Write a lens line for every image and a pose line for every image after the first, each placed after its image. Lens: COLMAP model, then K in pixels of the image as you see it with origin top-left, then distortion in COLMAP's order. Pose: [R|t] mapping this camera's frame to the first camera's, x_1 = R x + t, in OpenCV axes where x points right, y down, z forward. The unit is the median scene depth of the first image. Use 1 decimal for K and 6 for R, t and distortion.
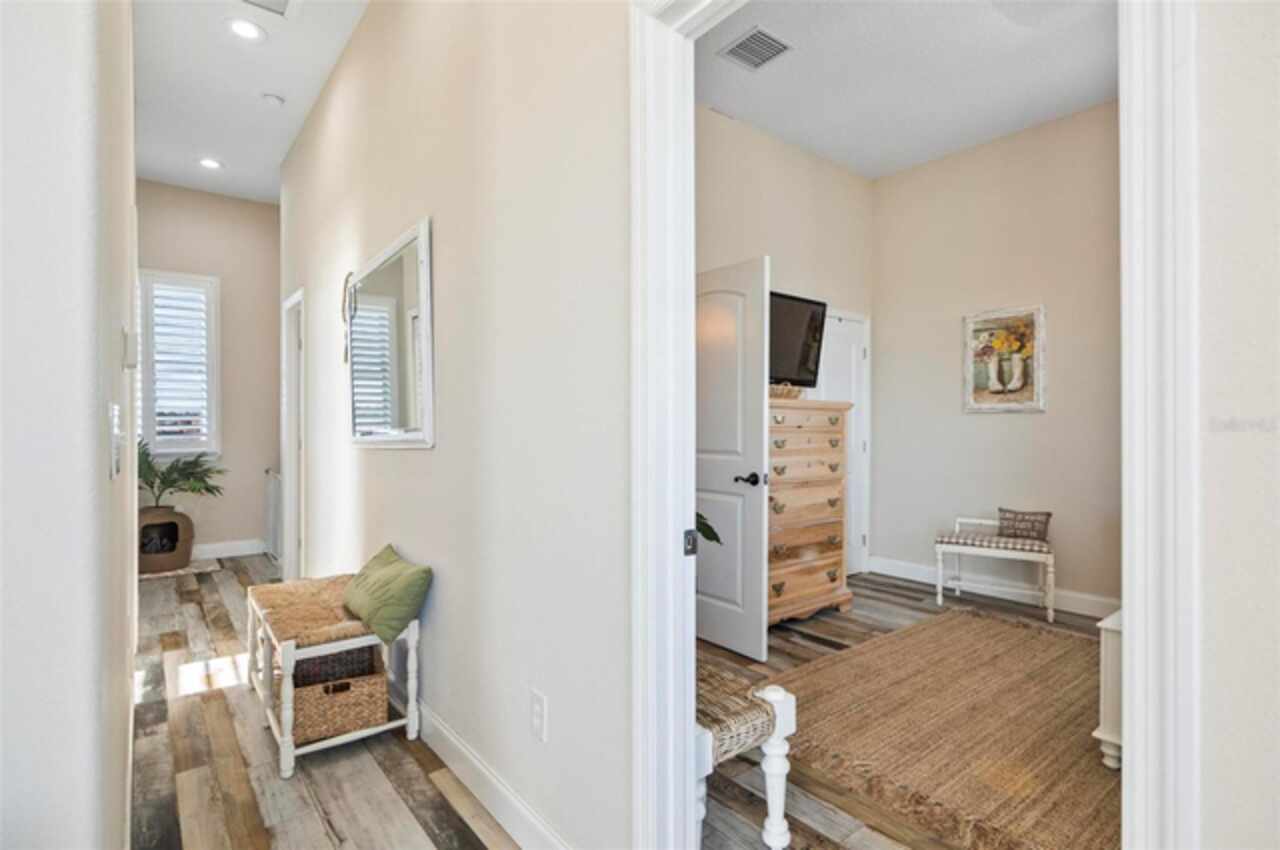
lens RADIAL K [[638.6, 0, 640.0], [0, 638.6, 425.0], [0, 0, 1]] dist [-0.000717, -0.000039]
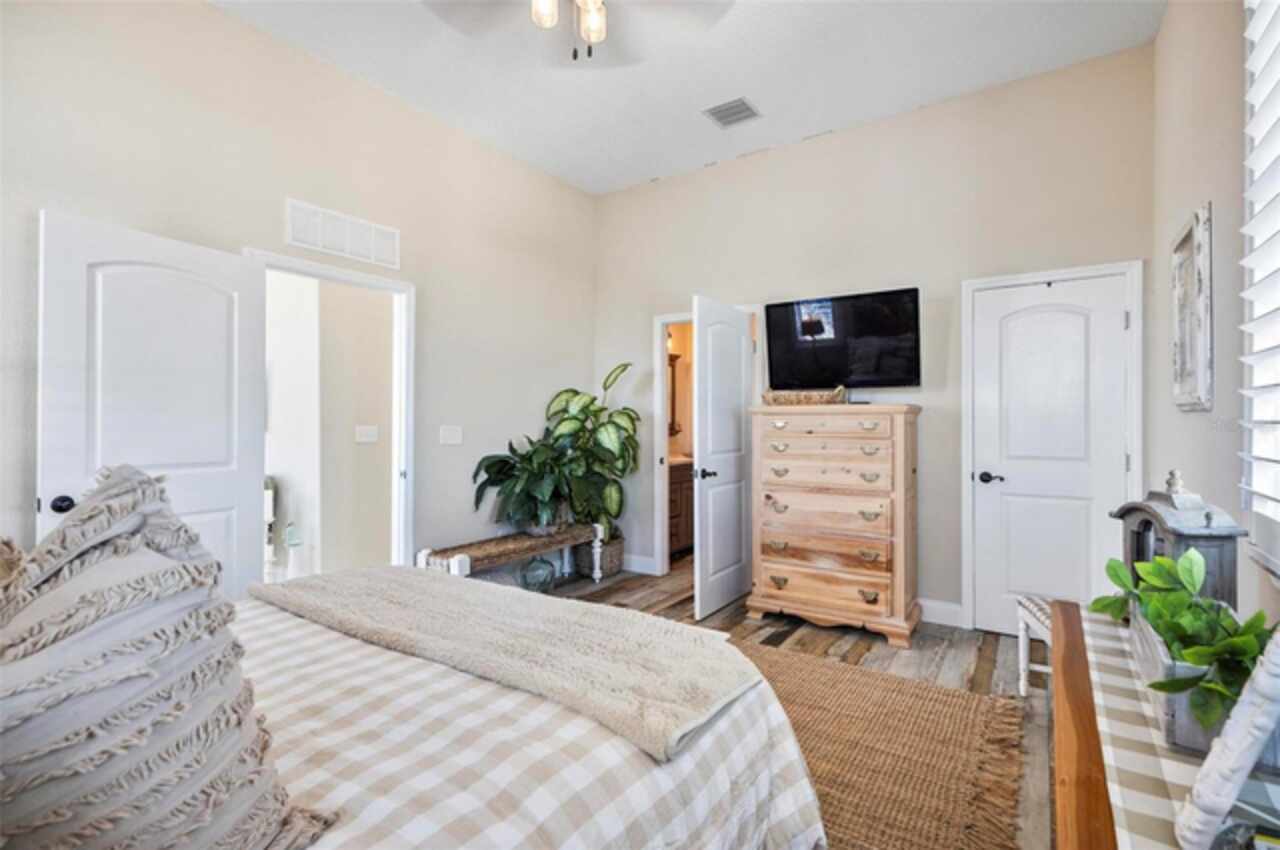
lens RADIAL K [[582.7, 0, 640.0], [0, 582.7, 425.0], [0, 0, 1]] dist [-0.000197, -0.000012]
pose [[0.292879, 0.001013, -0.956149, 1.046737], [0.006698, 0.999973, 0.003111, -0.013435], [0.956126, -0.007316, 0.292864, 0.468119]]
